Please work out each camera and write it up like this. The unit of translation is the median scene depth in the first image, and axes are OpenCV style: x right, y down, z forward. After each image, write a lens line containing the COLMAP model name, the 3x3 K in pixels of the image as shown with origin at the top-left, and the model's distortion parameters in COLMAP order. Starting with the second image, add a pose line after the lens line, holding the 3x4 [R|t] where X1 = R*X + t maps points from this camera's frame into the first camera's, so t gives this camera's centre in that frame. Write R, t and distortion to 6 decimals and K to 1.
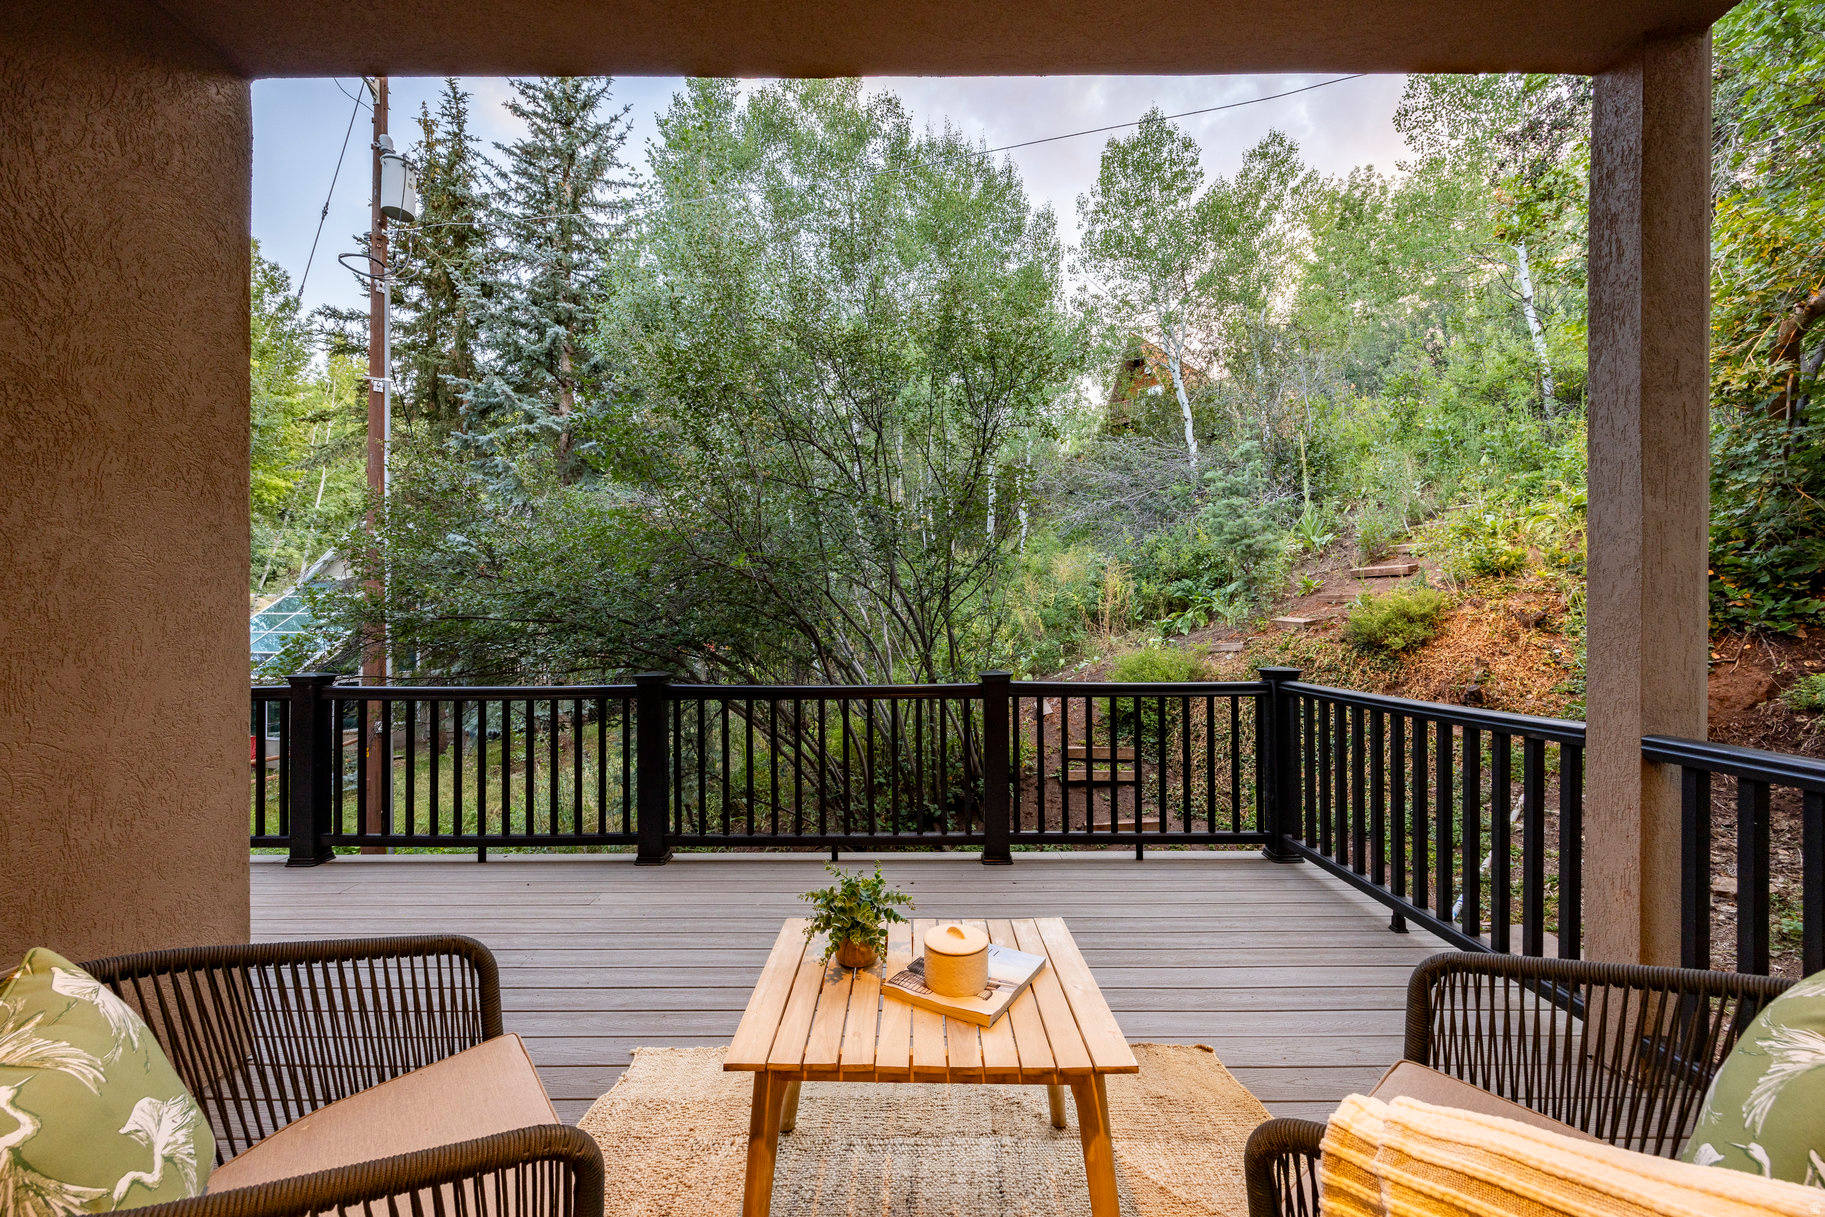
lens RADIAL K [[721.7, 0, 913.6], [0, 721.7, 615.3], [0, 0, 1]] dist [0.003780, -0.000028]
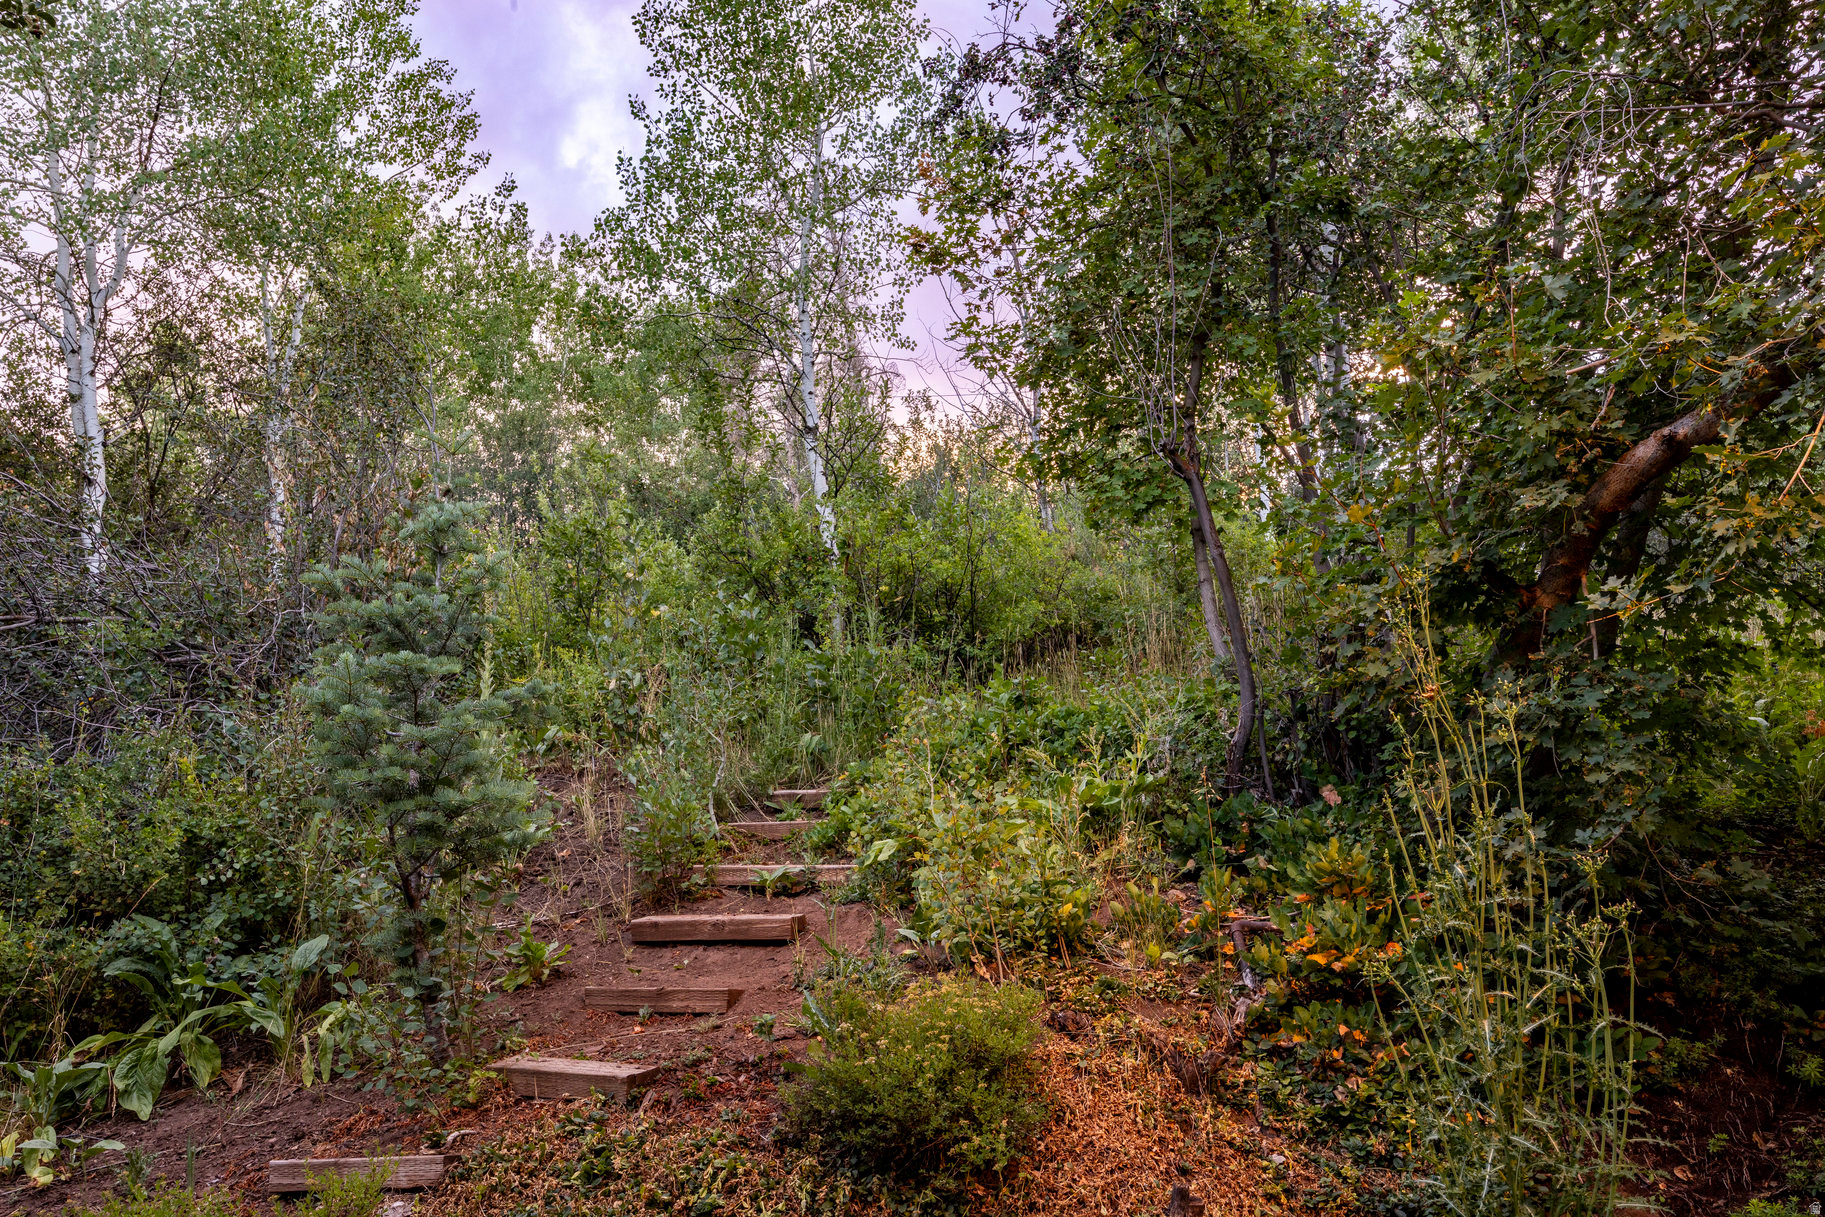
lens RADIAL K [[1552.0, 0, 913.2], [0, 1552.0, 607.5], [0, 0, 1]] dist [-0.007866, -0.003379]
pose [[0.585209, 0.227902, 0.778197, 0.043674], [-0.011492, 0.961926, -0.273067, -0.002856], [-0.810801, 0.150859, 0.565547, 0.385625]]
